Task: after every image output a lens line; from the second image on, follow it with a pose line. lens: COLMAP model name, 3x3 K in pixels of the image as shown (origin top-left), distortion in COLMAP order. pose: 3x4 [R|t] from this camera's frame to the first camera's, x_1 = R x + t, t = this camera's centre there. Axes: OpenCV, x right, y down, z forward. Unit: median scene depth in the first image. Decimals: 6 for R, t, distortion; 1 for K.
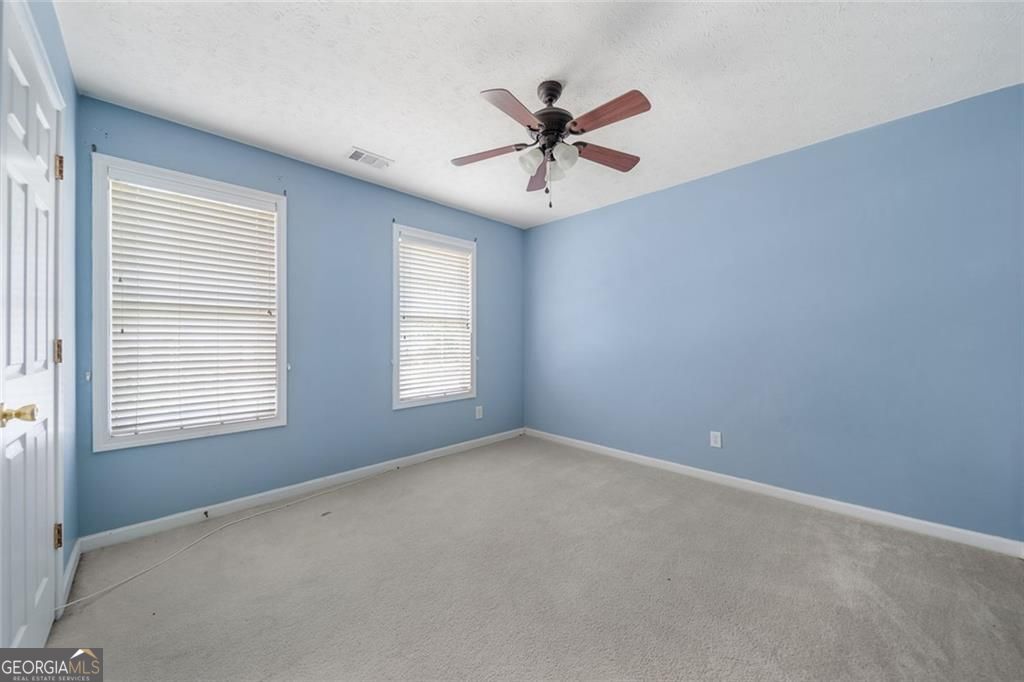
lens RADIAL K [[346.6, 0, 512.0], [0, 346.6, 341.0], [0, 0, 1]] dist [-0.017070, -0.000045]
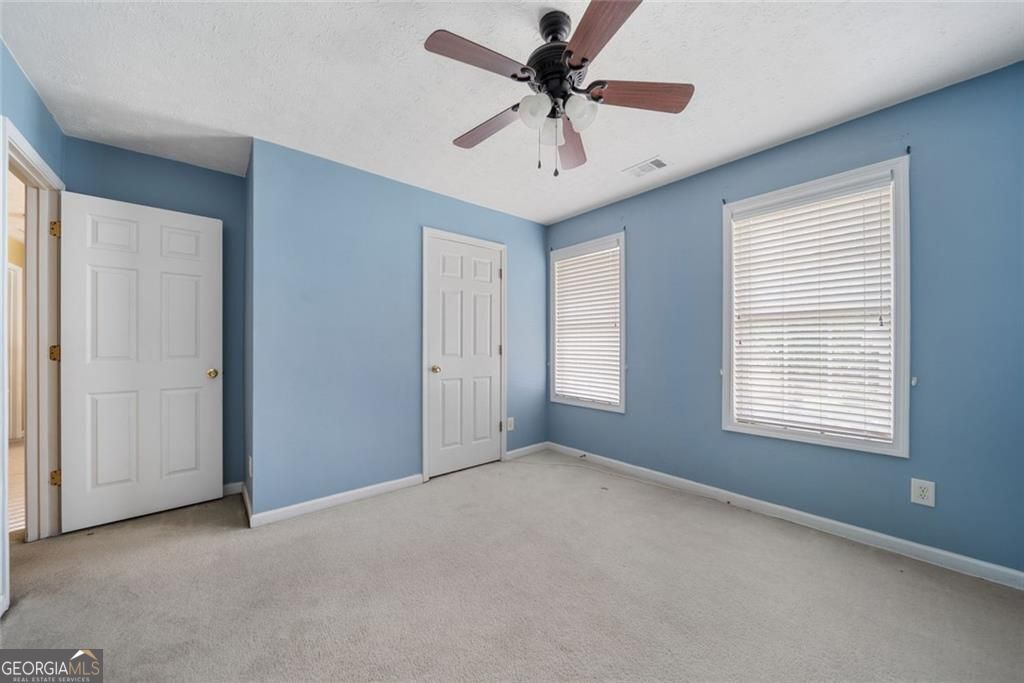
lens RADIAL K [[366.2, 0, 513.8], [0, 366.2, 342.7], [0, 0, 1]] dist [0.000314, -0.000062]
pose [[-0.058683, -0.005008, -0.998264, 0.664167], [-0.003623, 0.999982, -0.004803, -0.004682], [0.998270, 0.003335, -0.058700, 0.637911]]
